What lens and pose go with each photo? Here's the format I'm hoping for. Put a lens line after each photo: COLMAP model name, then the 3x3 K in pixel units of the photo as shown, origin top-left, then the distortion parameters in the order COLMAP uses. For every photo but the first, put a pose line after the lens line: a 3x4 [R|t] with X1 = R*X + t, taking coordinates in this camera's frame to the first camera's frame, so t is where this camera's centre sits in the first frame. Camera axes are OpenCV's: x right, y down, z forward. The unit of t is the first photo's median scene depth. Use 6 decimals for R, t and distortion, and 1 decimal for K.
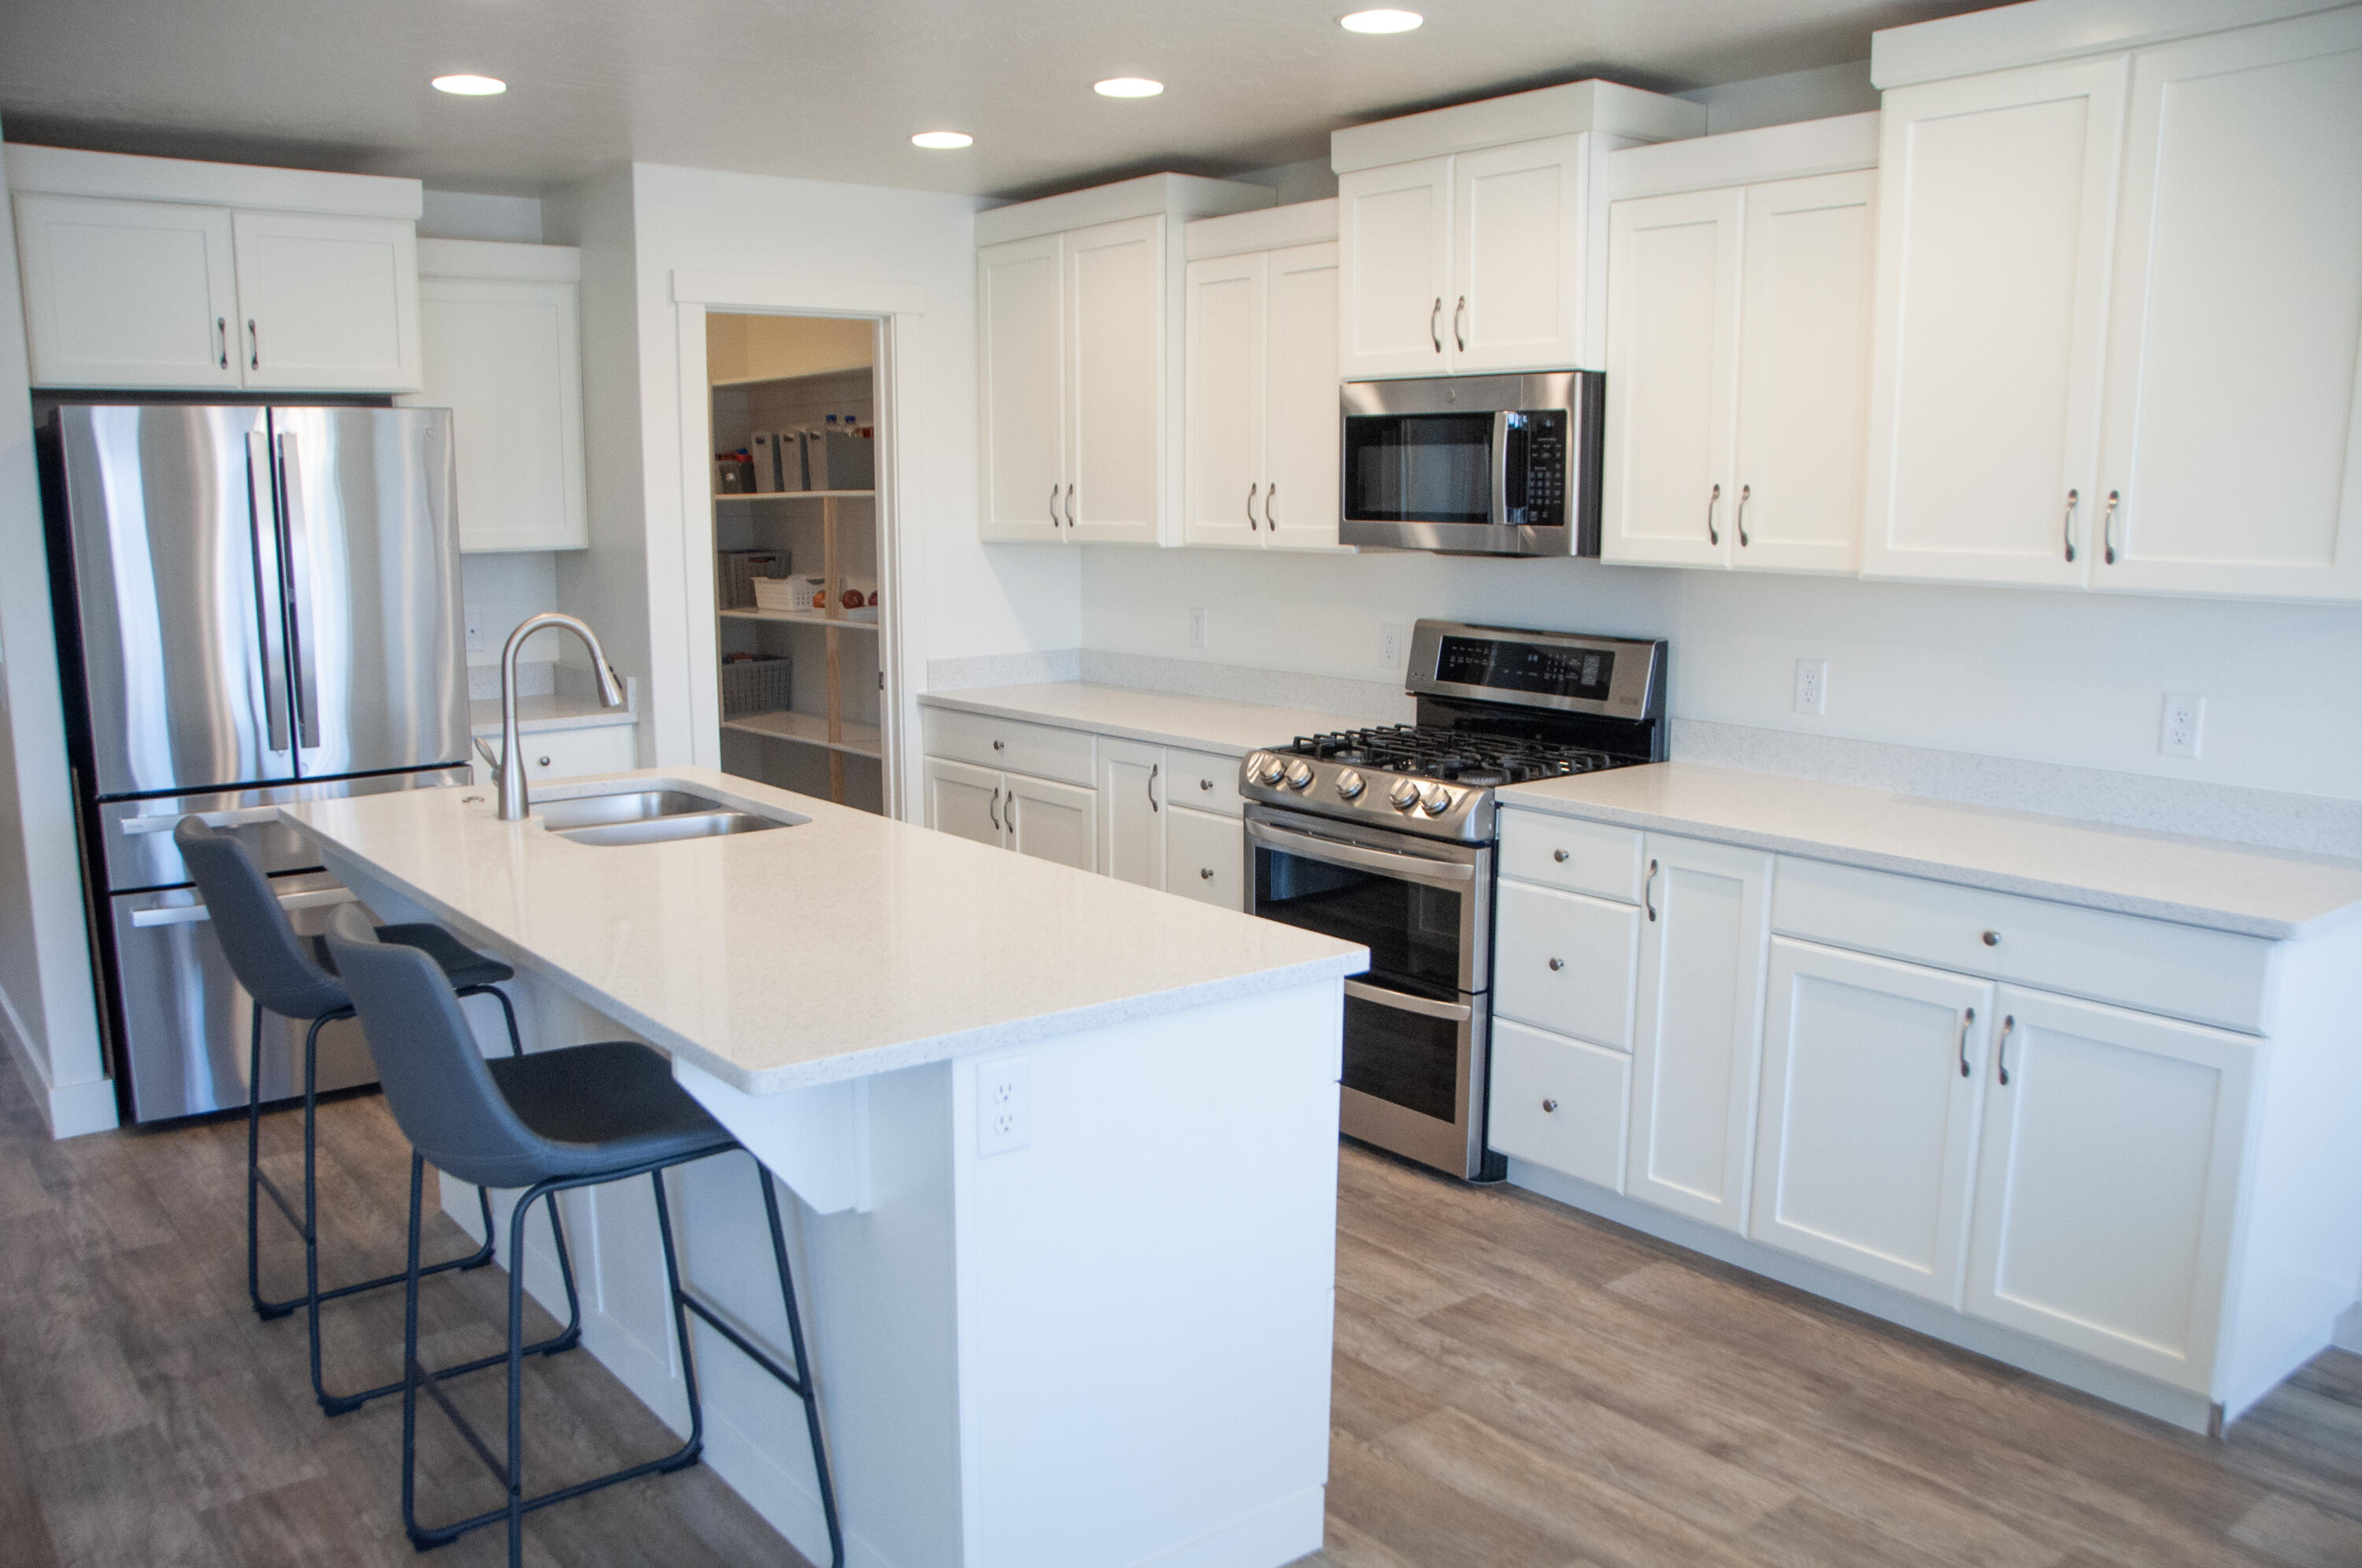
lens RADIAL K [[1876.9, 0, 1174.2], [0, 1876.9, 847.0], [0, 0, 1]] dist [-0.153674, 0.122206]
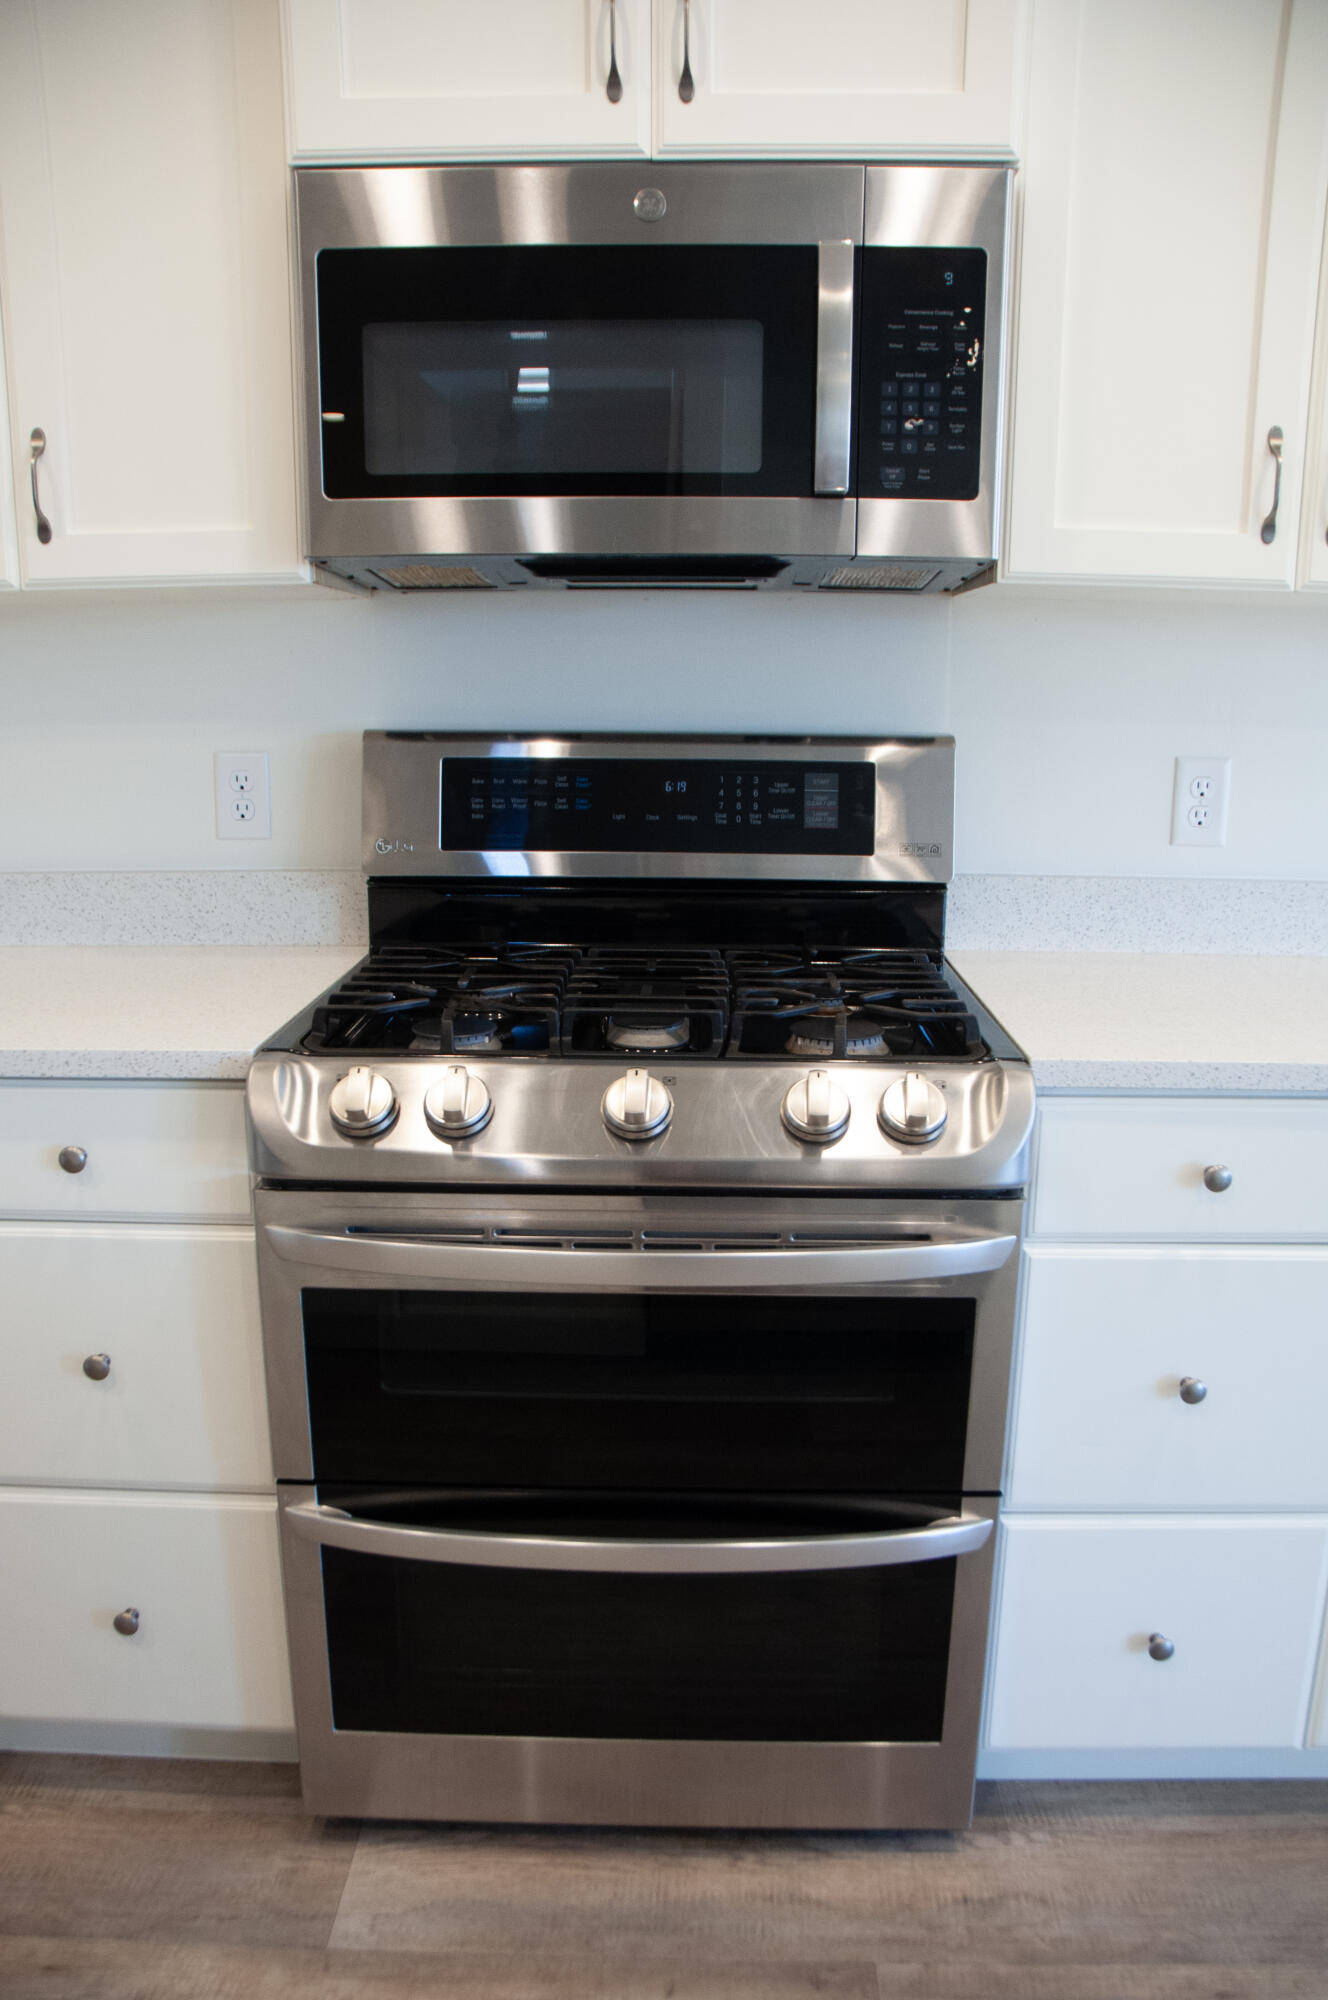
lens RADIAL K [[1589.4, 0, 659.6], [0, 1589.4, 1072.0], [0, 0, 1]] dist [-0.153674, 0.122206]
pose [[0.643727, -0.184354, 0.742717, -0.164350], [0.138471, 0.982588, 0.123879, -0.084754], [-0.752623, 0.023100, 0.658047, 0.771644]]
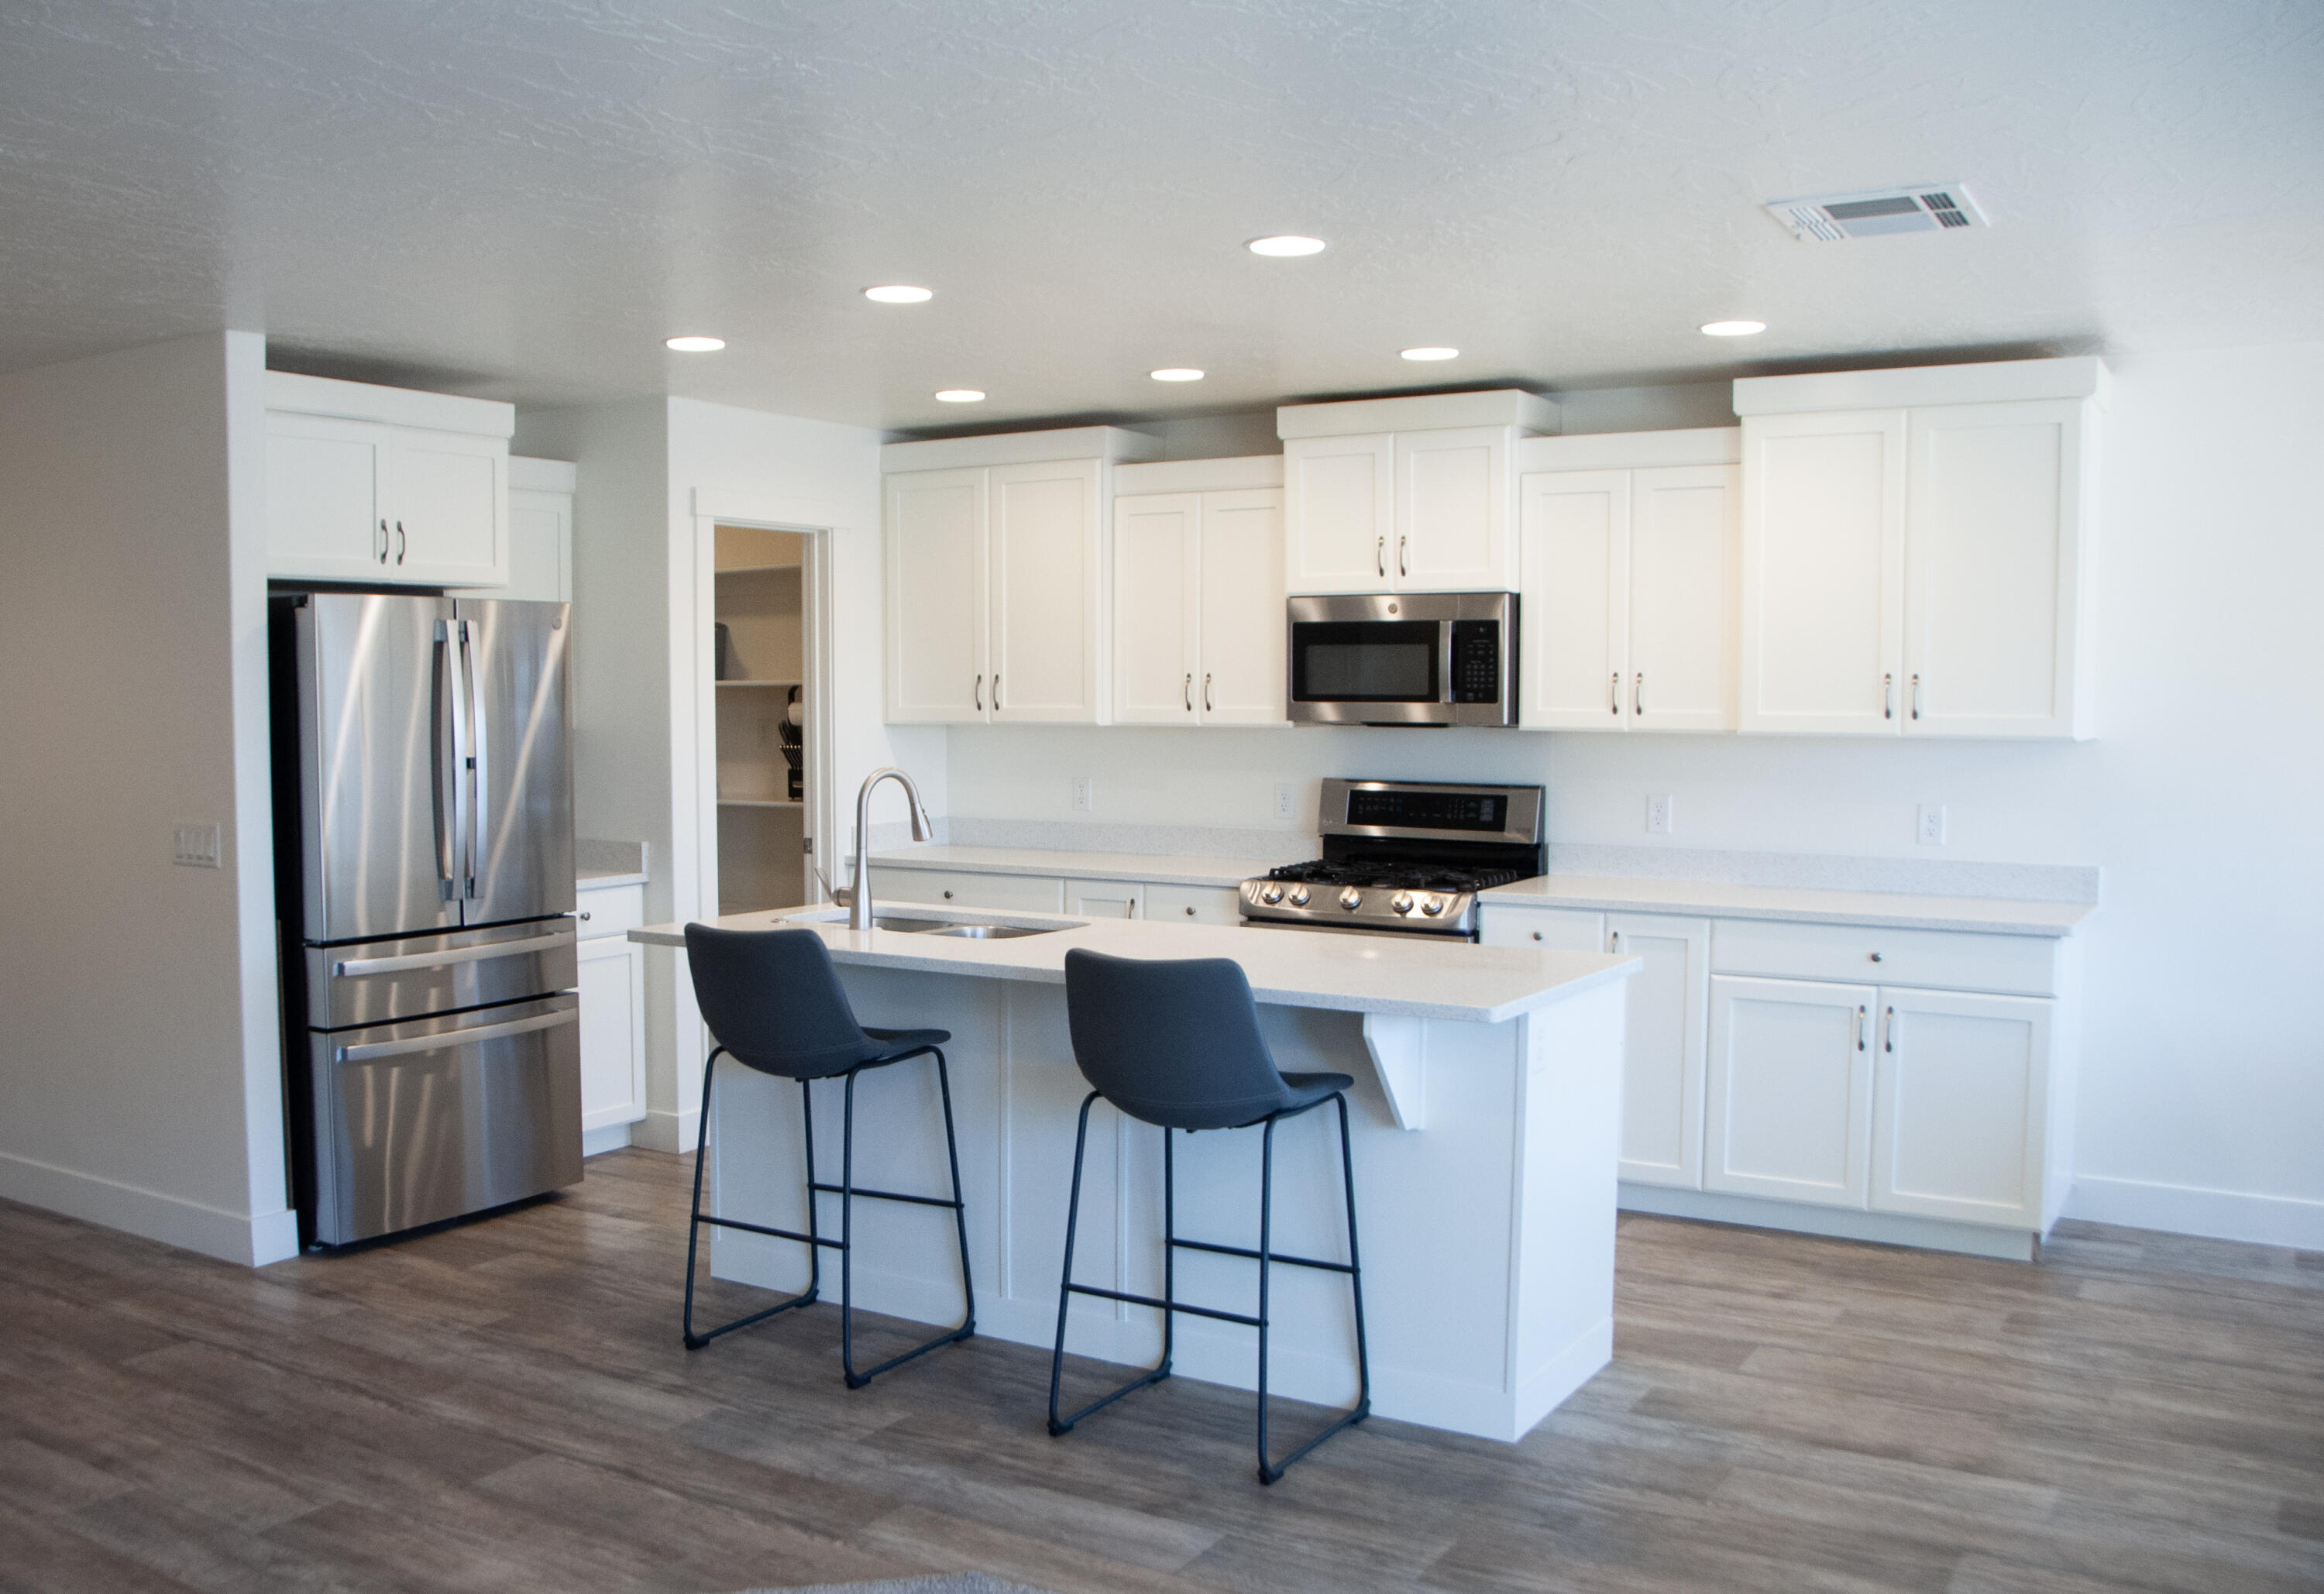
lens RADIAL K [[2035.2, 0, 1066.9], [0, 2035.2, 842.9], [0, 0, 1]] dist [-0.121426, 0.014228]
pose [[0.950751, -0.024453, 0.308988, -0.543074], [0.059247, 0.992839, -0.103731, 0.065529], [-0.304239, 0.116929, 0.945392, -0.304698]]
